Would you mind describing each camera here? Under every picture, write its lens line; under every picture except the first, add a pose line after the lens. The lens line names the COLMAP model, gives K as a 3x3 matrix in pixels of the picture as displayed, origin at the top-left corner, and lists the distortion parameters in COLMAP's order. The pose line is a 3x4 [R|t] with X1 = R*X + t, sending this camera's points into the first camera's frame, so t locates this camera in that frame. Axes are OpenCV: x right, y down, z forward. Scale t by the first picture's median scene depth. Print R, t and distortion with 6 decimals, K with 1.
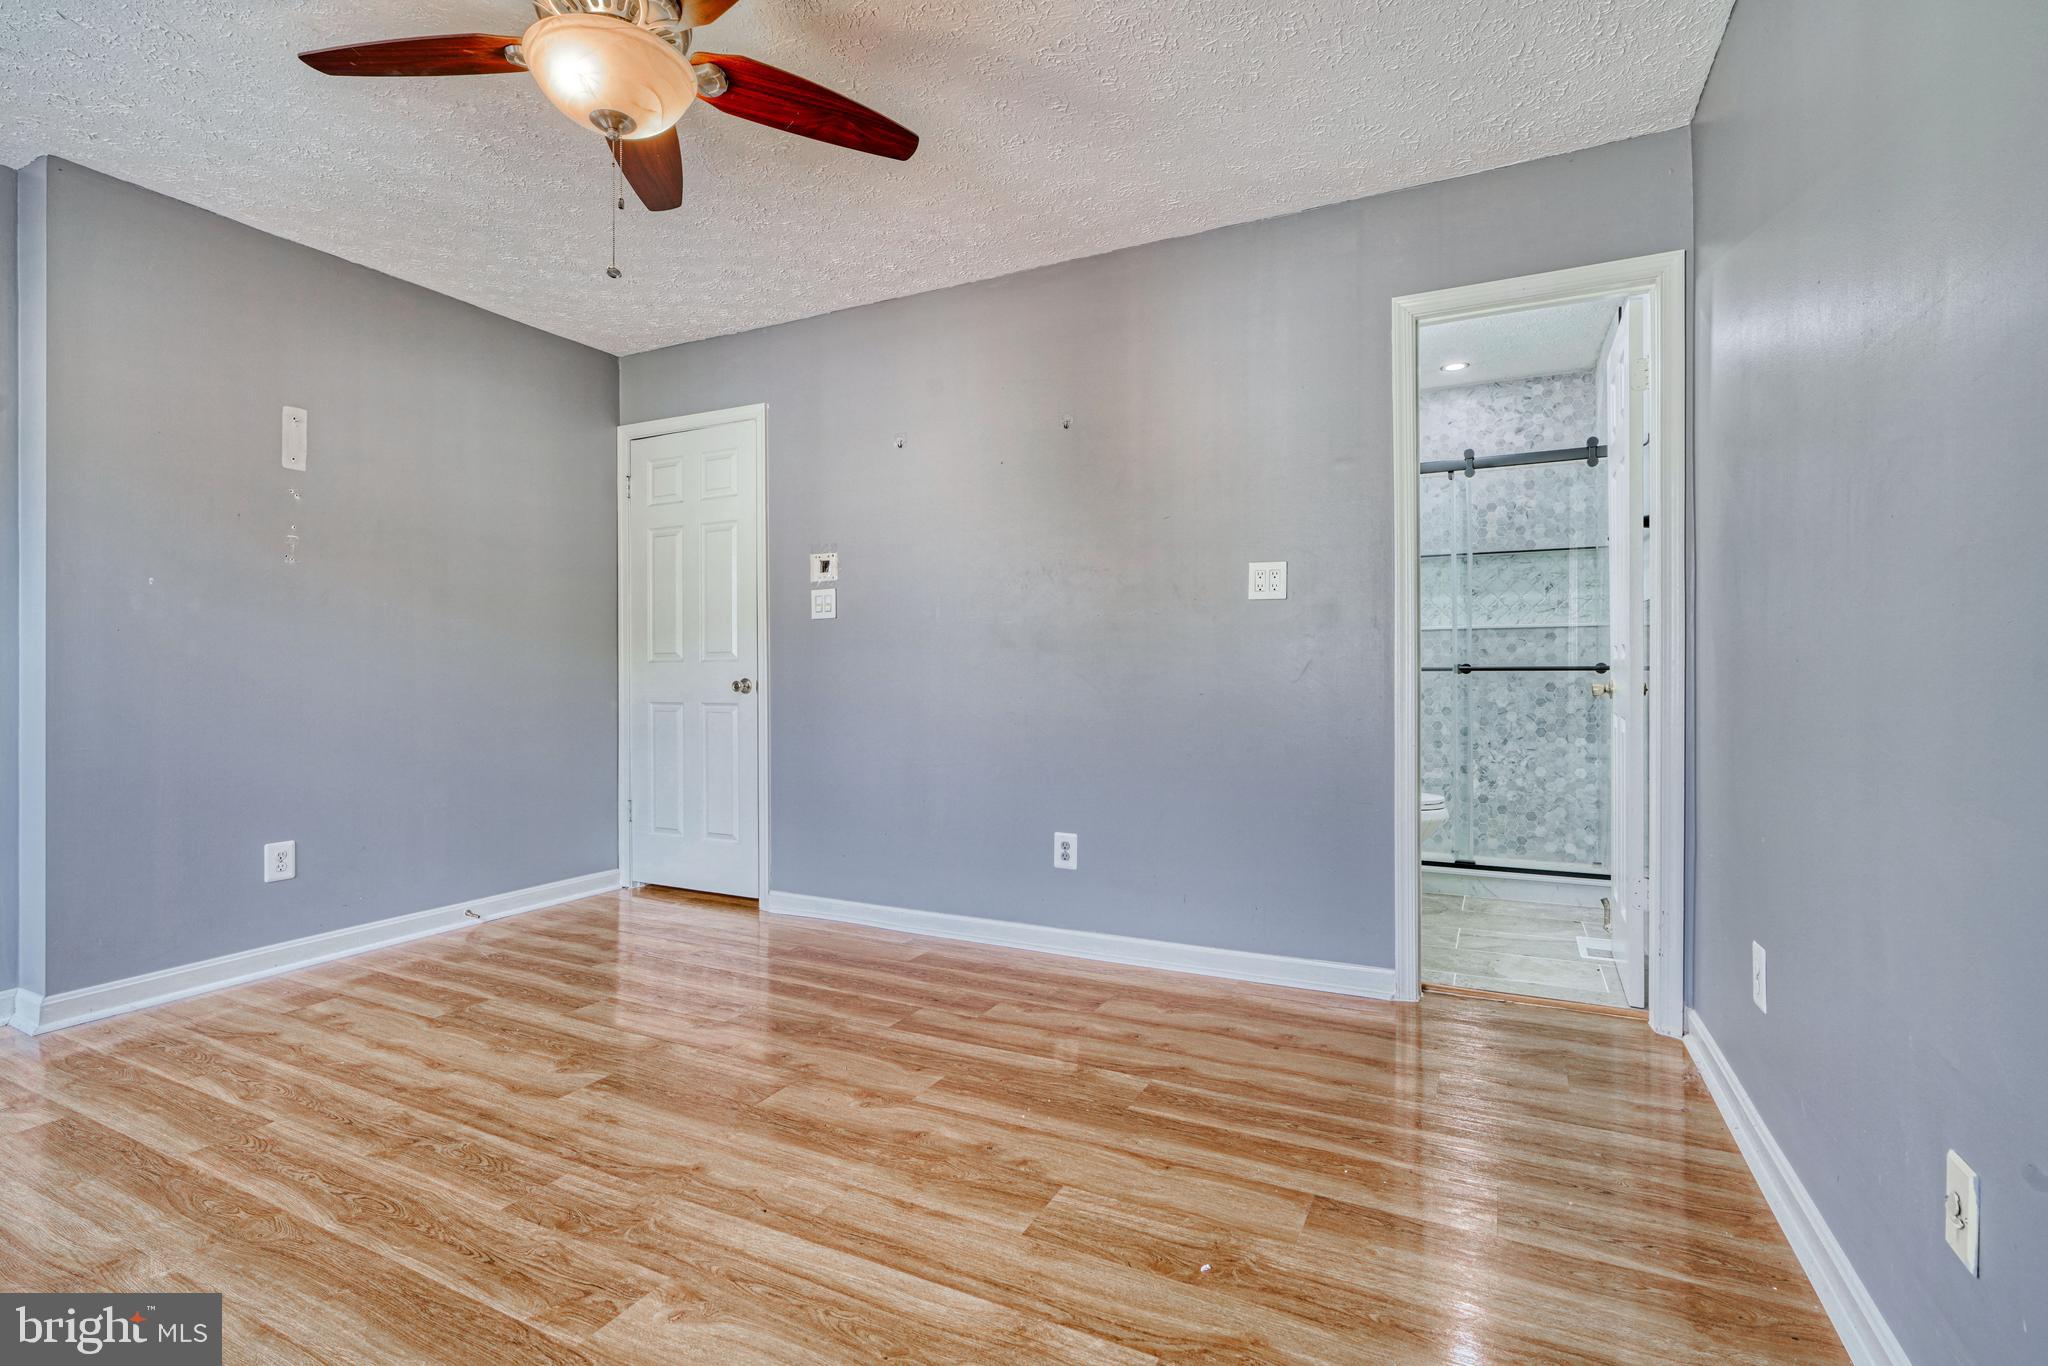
lens RADIAL K [[944.6, 0, 1022.5], [0, 944.6, 674.1], [0, 0, 1]] dist [-0.004639, 0.004791]
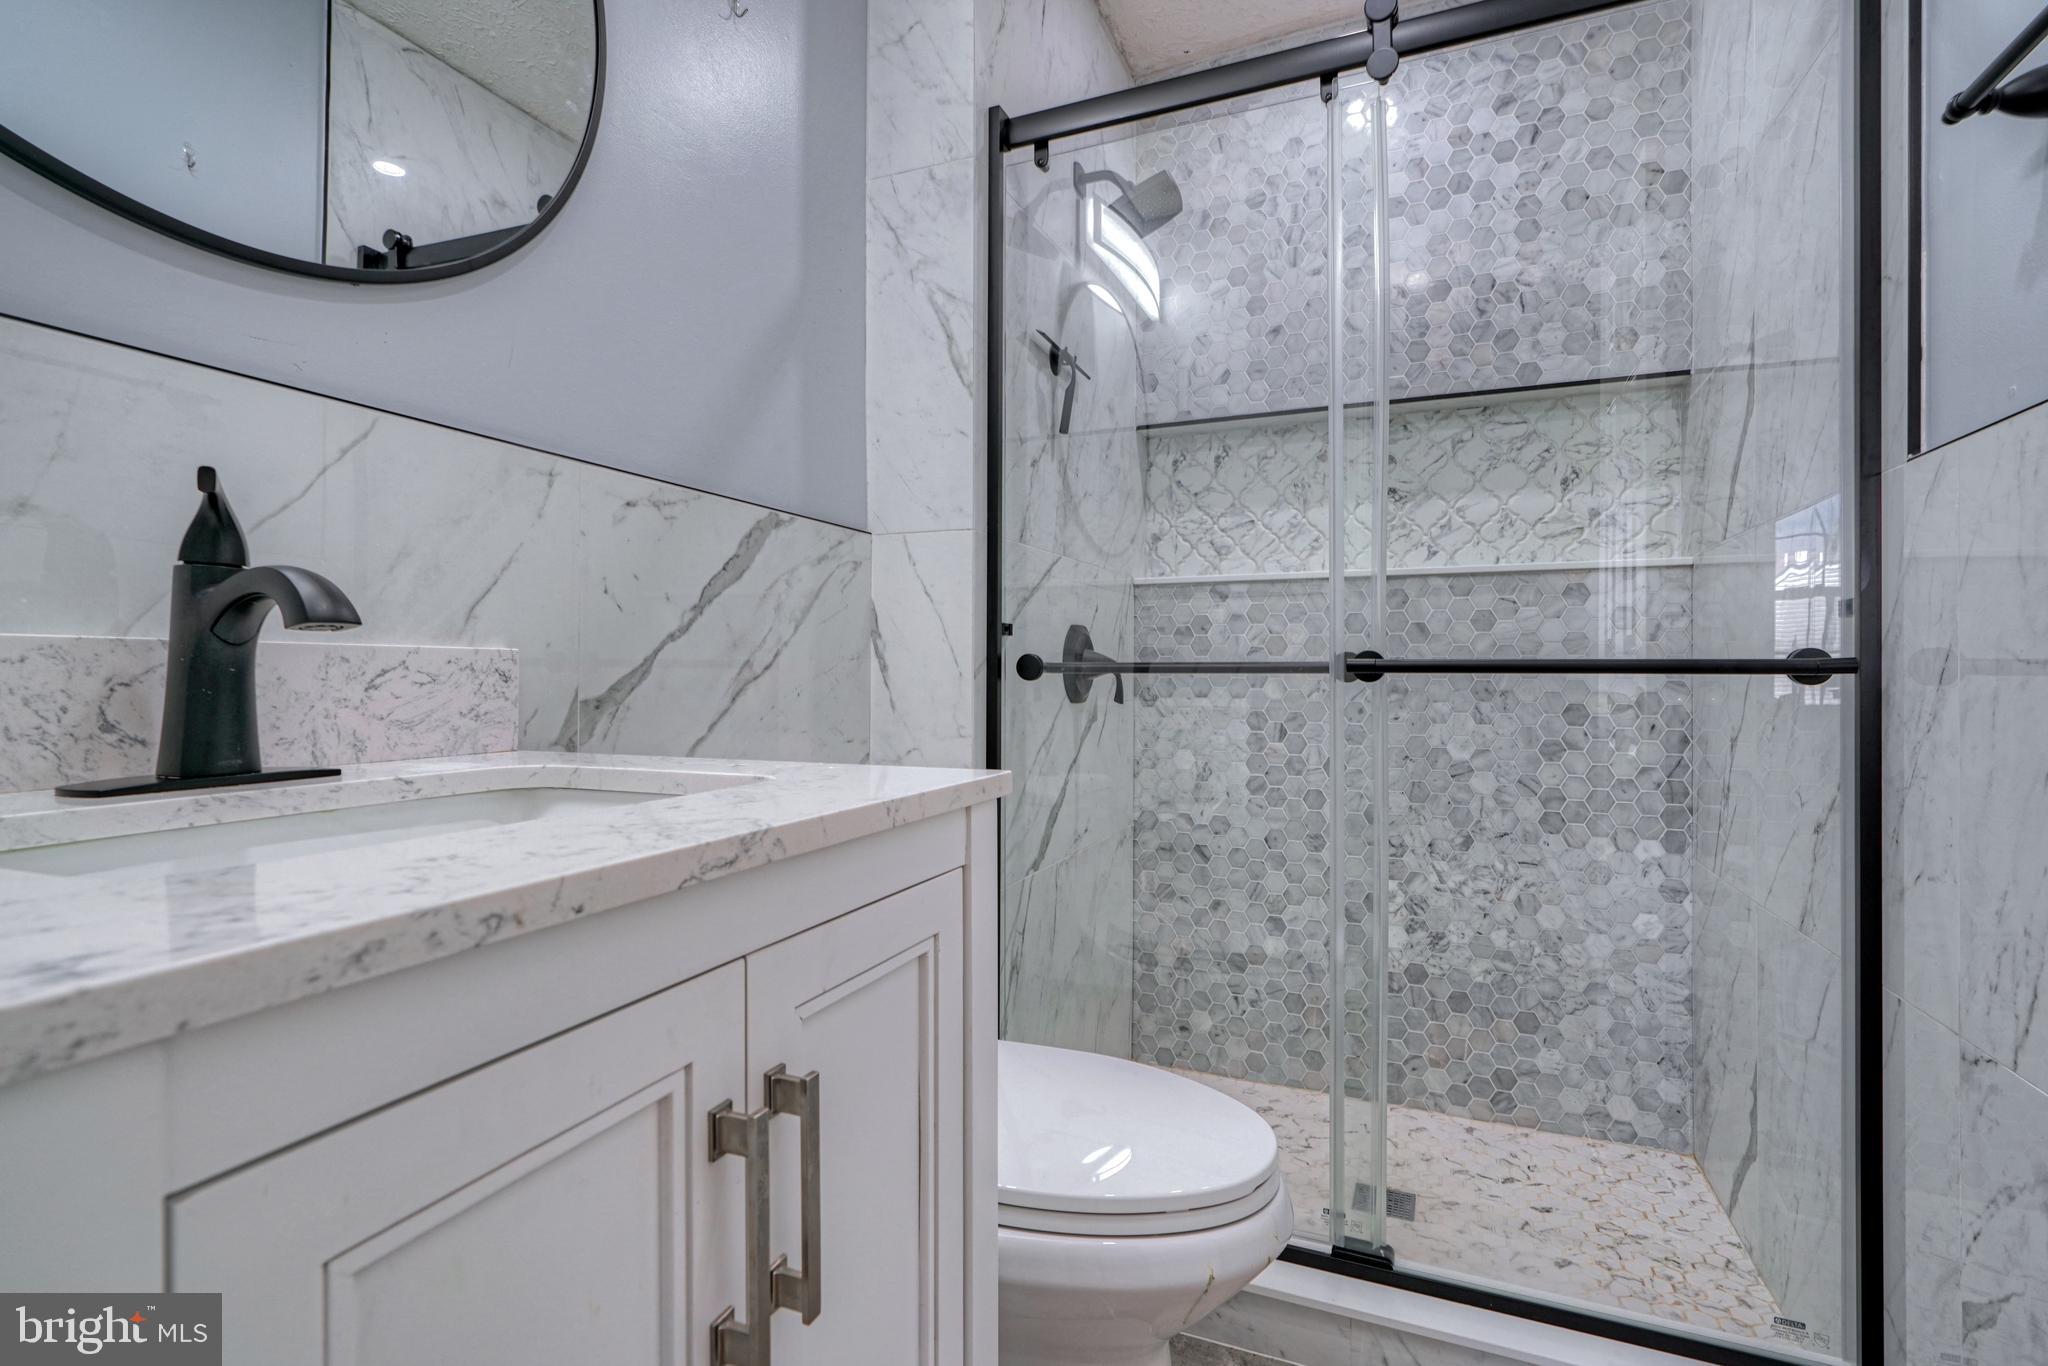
lens RADIAL K [[944.6, 0, 1018.4], [0, 944.6, 676.9], [0, 0, 1]] dist [-0.004639, 0.004791]
pose [[0.998468, 0.006814, 0.054905, 0.320021], [-0.006809, 0.999977, -0.000286, -0.000914], [-0.054905, -0.000088, 0.998492, 0.656464]]
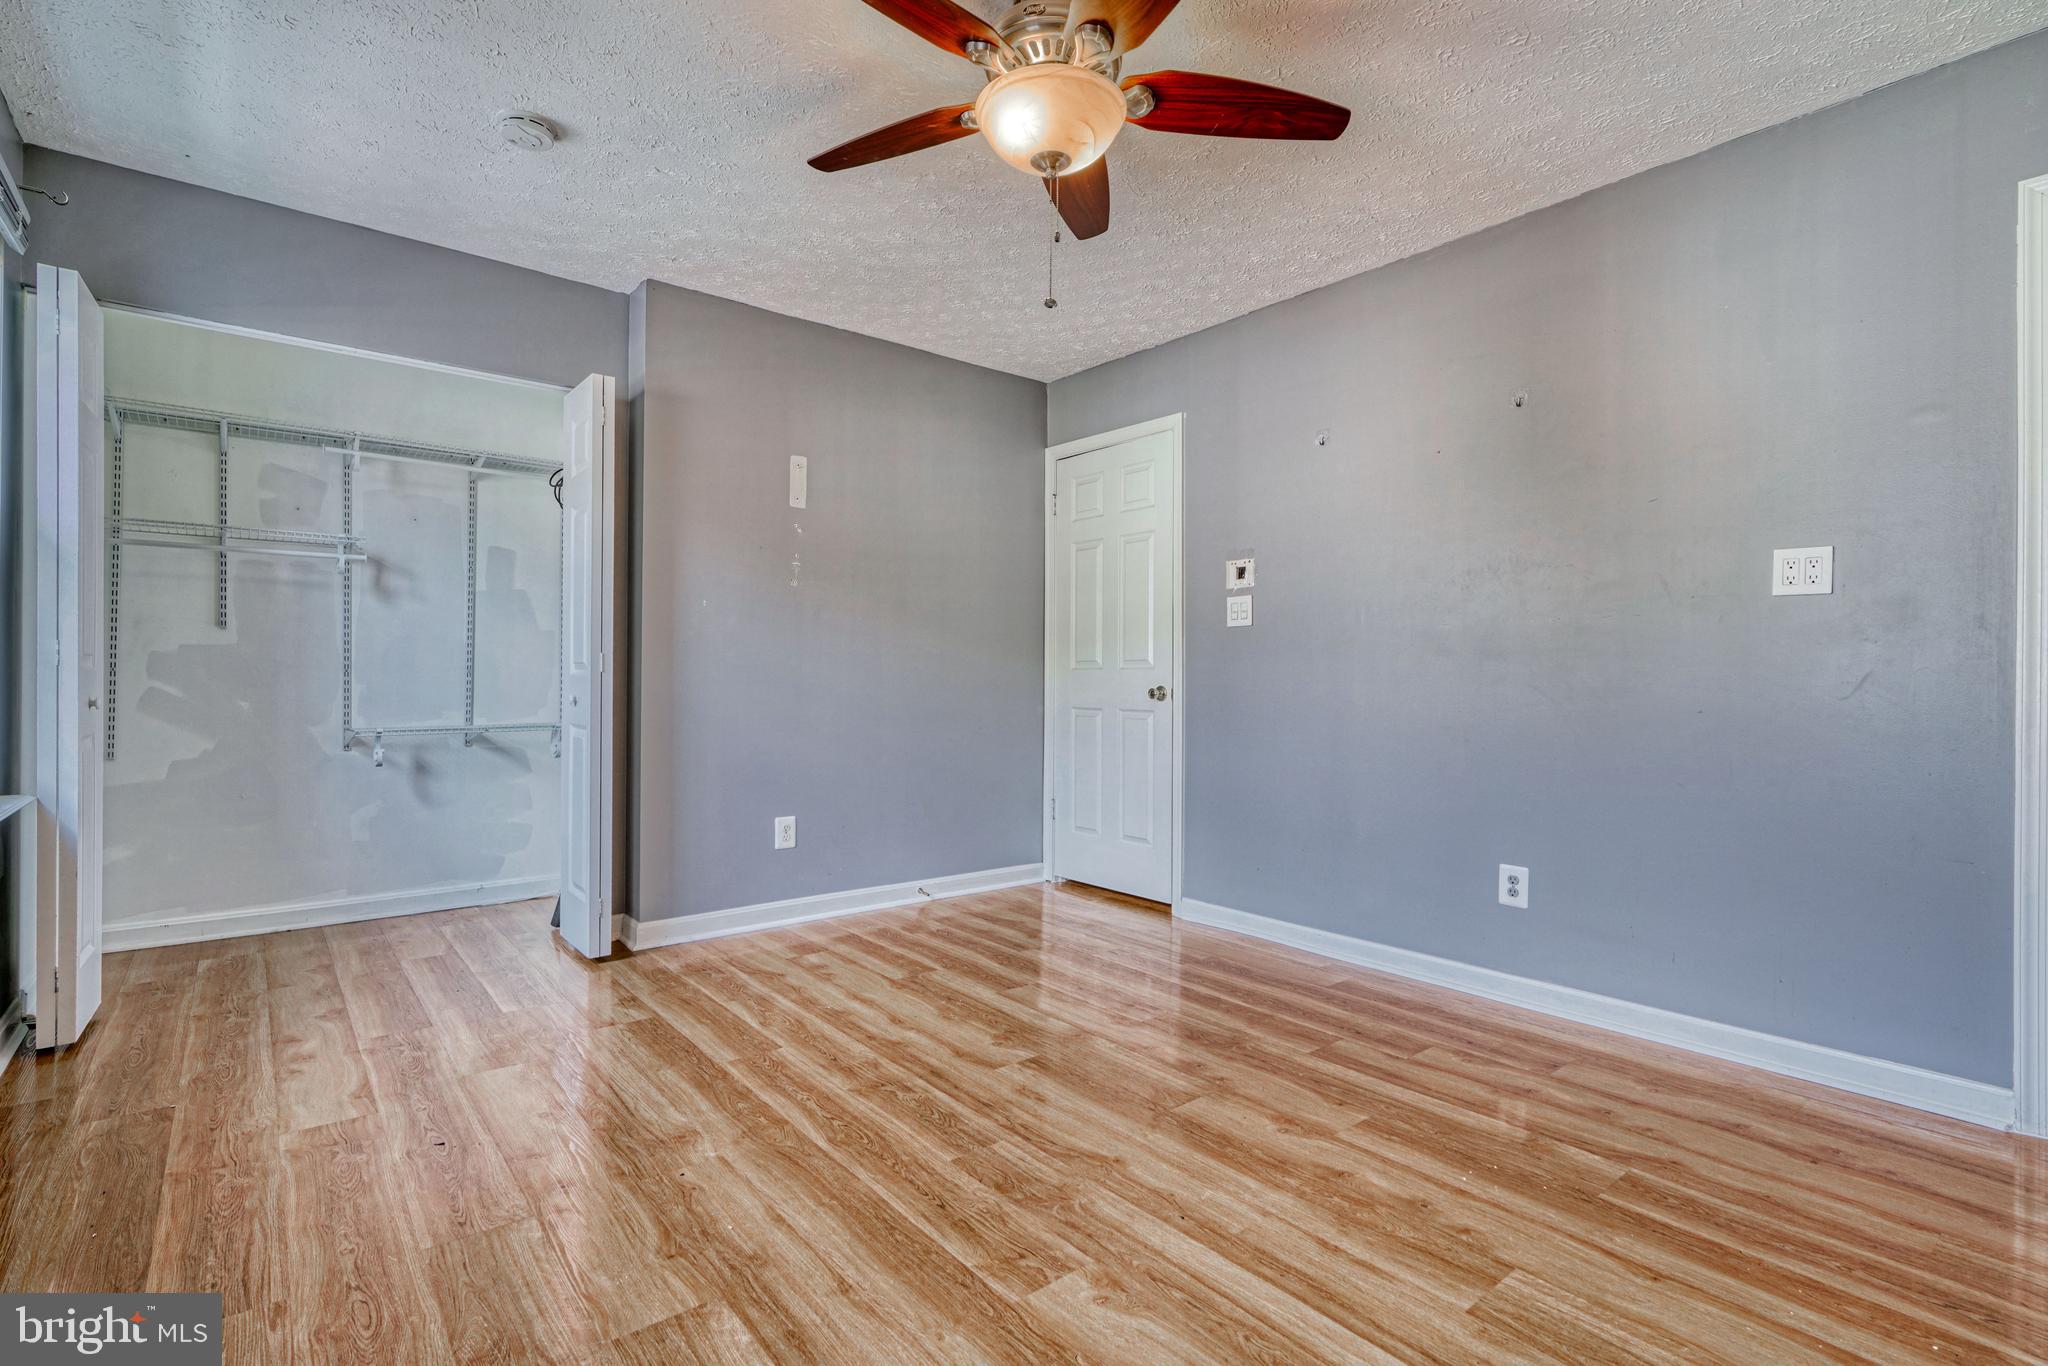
lens RADIAL K [[944.6, 0, 1014.7], [0, 944.6, 683.0], [0, 0, 1]] dist [-0.004639, 0.004791]
pose [[0.916803, 0.011268, -0.399182, -0.033563], [-0.010680, 0.999936, 0.003697, -0.000705], [0.399198, 0.000874, 0.916864, 0.007115]]
